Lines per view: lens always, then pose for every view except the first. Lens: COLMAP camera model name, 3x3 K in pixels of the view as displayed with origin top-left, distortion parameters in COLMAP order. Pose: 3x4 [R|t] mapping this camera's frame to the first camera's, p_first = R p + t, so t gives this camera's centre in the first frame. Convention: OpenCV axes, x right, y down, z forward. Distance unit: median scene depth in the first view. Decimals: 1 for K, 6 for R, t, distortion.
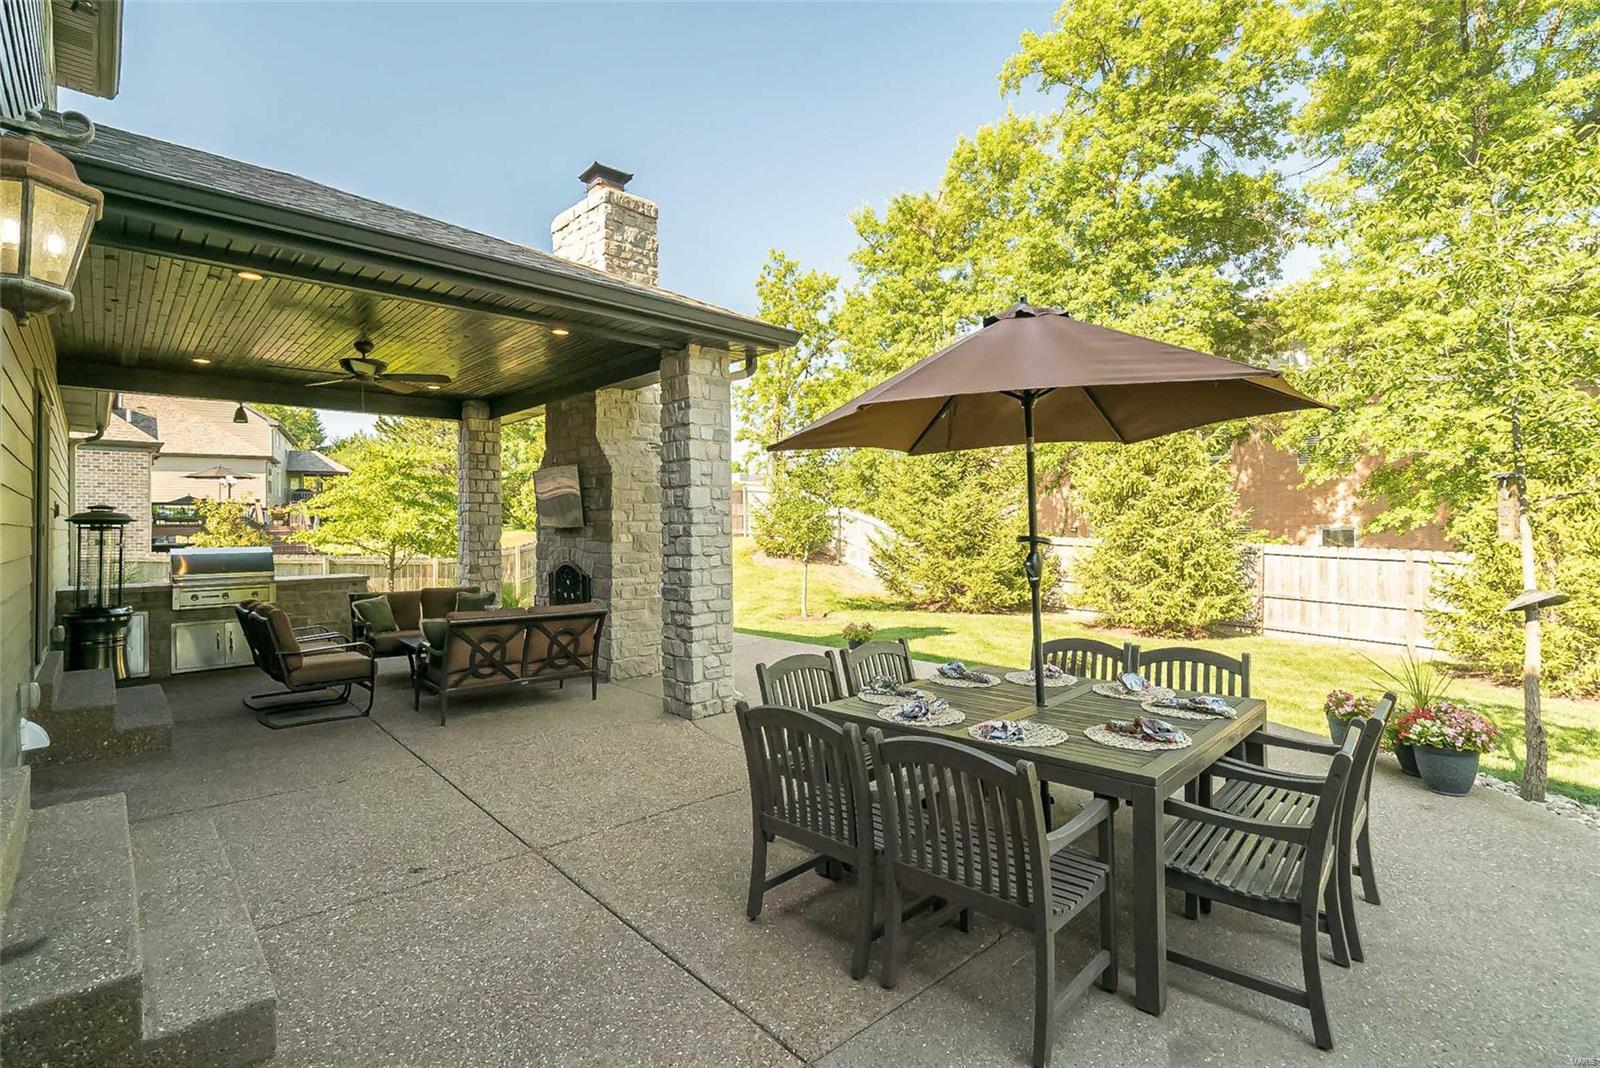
lens RADIAL K [[732.9, 0, 796.9], [0, 732.9, 522.0], [0, 0, 1]] dist [-0.006668, 0.002119]
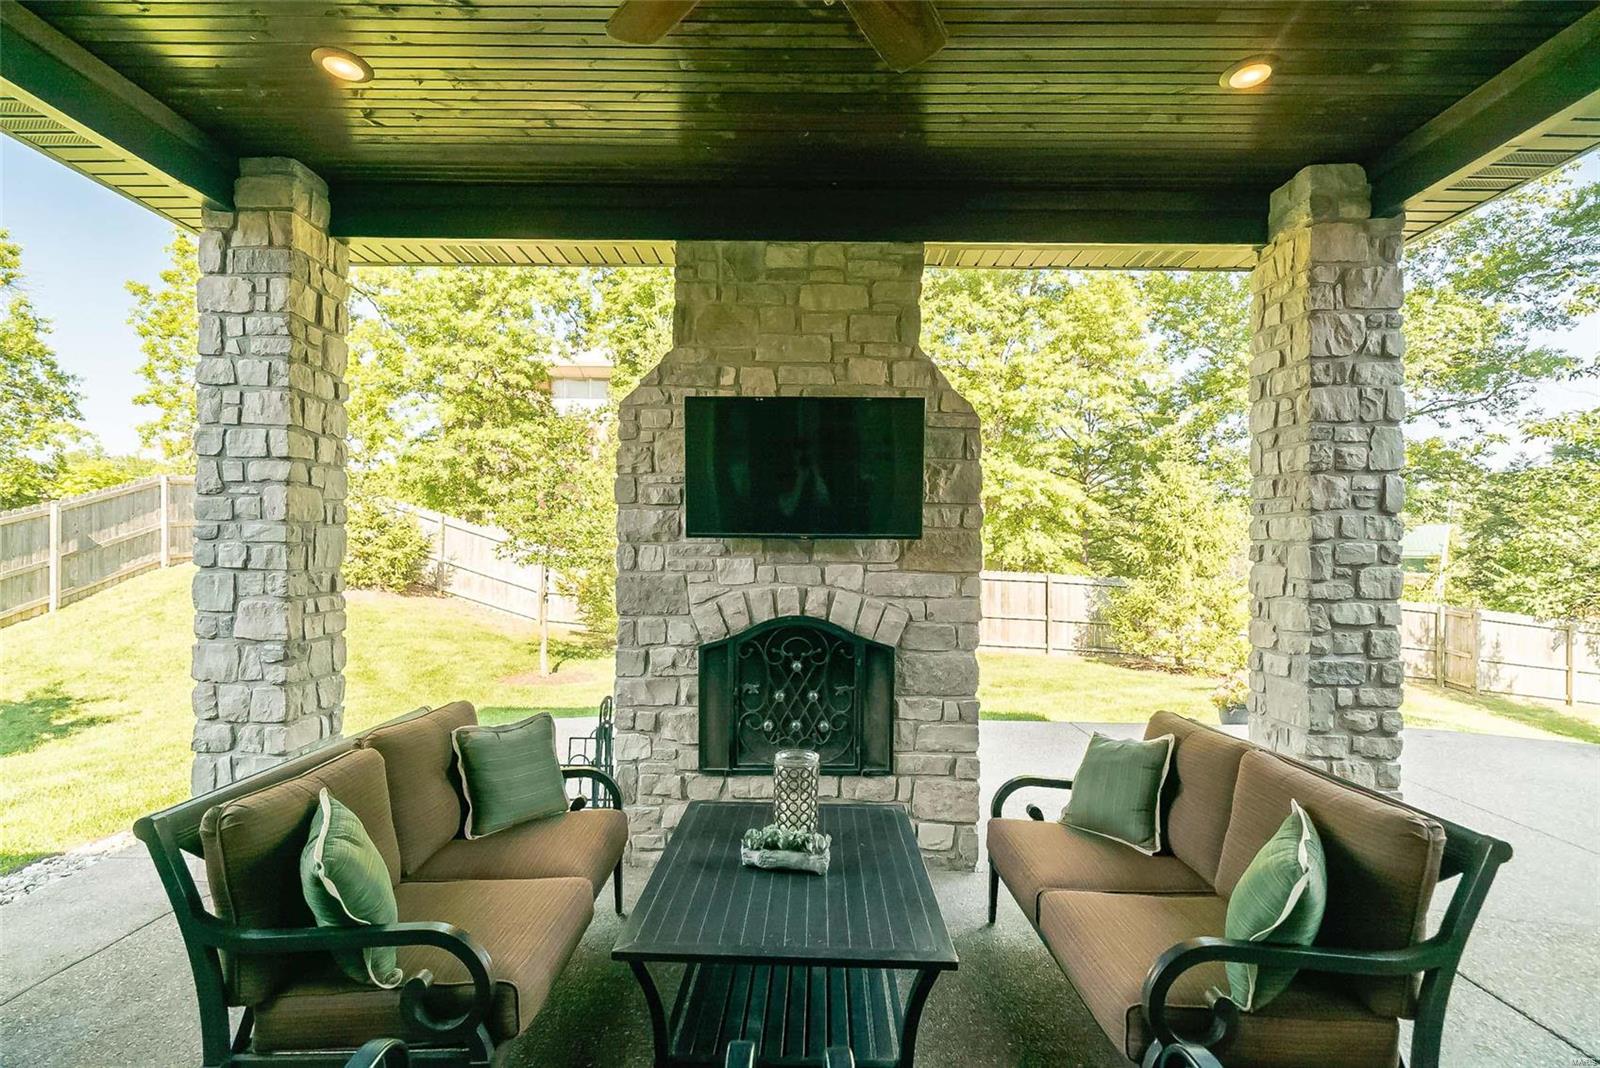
lens RADIAL K [[732.9, 0, 806.5], [0, 732.9, 545.9], [0, 0, 1]] dist [-0.006668, 0.002119]
pose [[0.696156, 0.019655, 0.717621, -0.520059], [-0.021562, 0.999747, -0.006465, 0.011618], [-0.717566, -0.010972, 0.696404, 0.583395]]
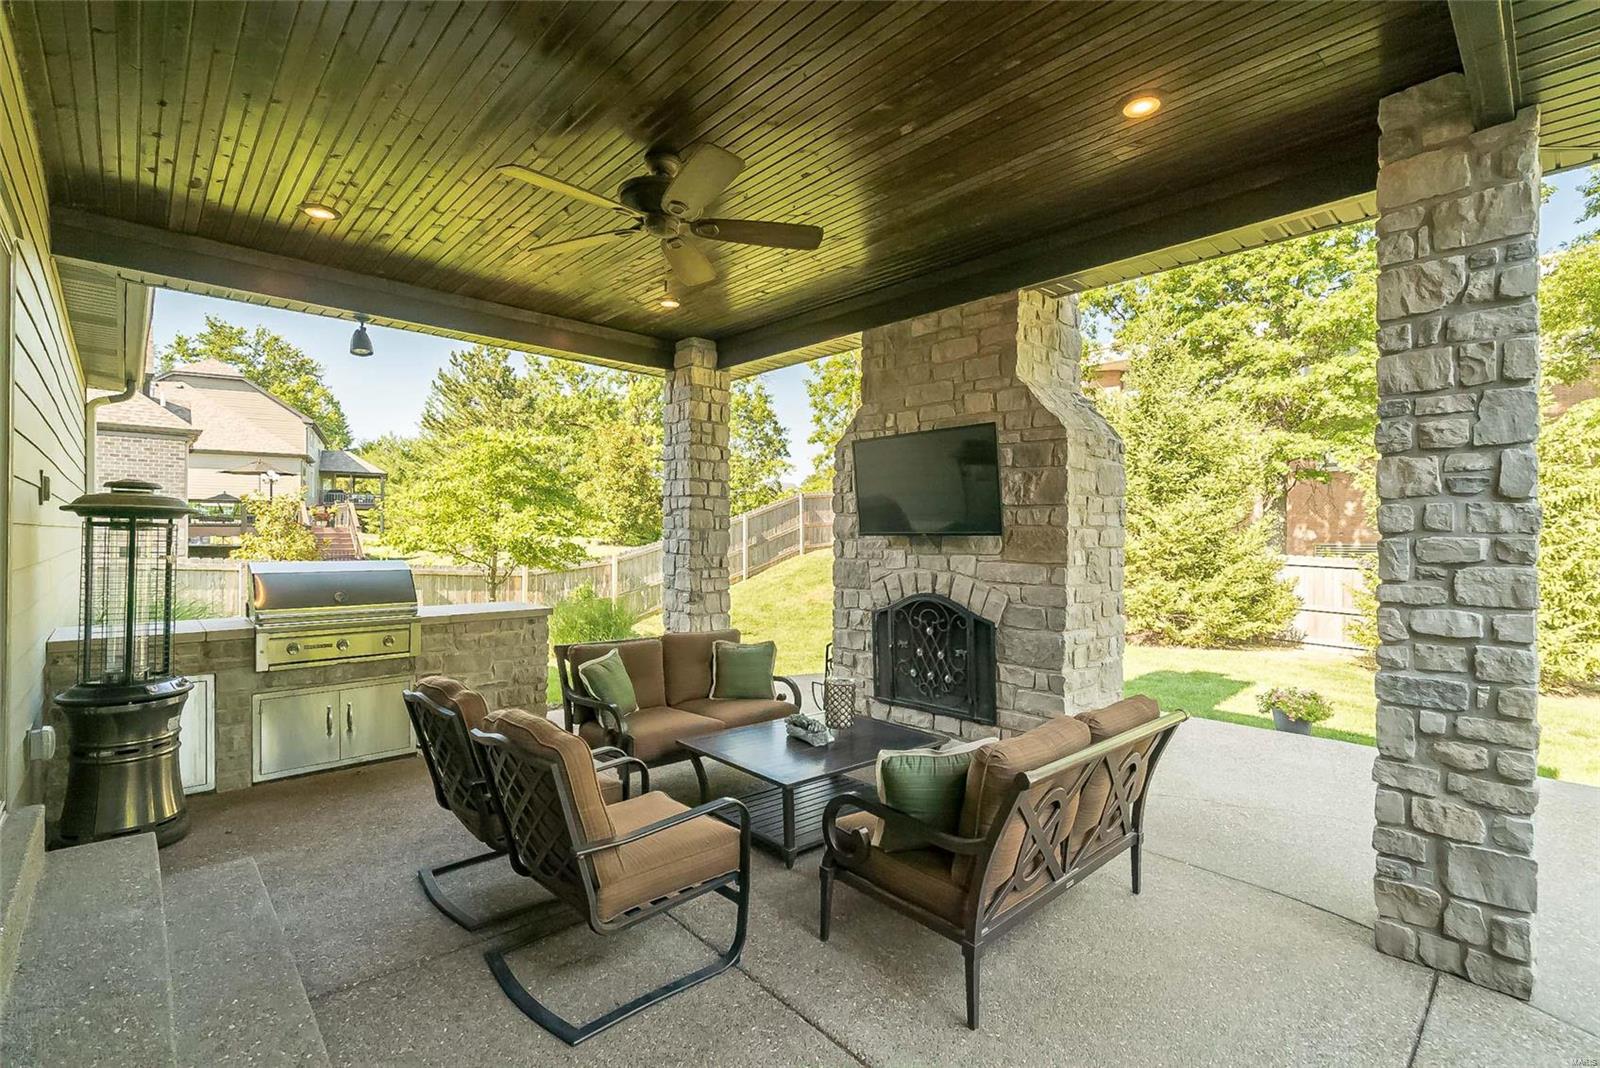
lens RADIAL K [[732.9, 0, 809.1], [0, 732.9, 539.4], [0, 0, 1]] dist [-0.006668, 0.002119]
pose [[0.999793, 0.015610, -0.013039, -0.335452], [-0.015465, 0.999818, 0.011154, 0.004012], [0.013211, -0.010950, 0.999853, 0.351566]]
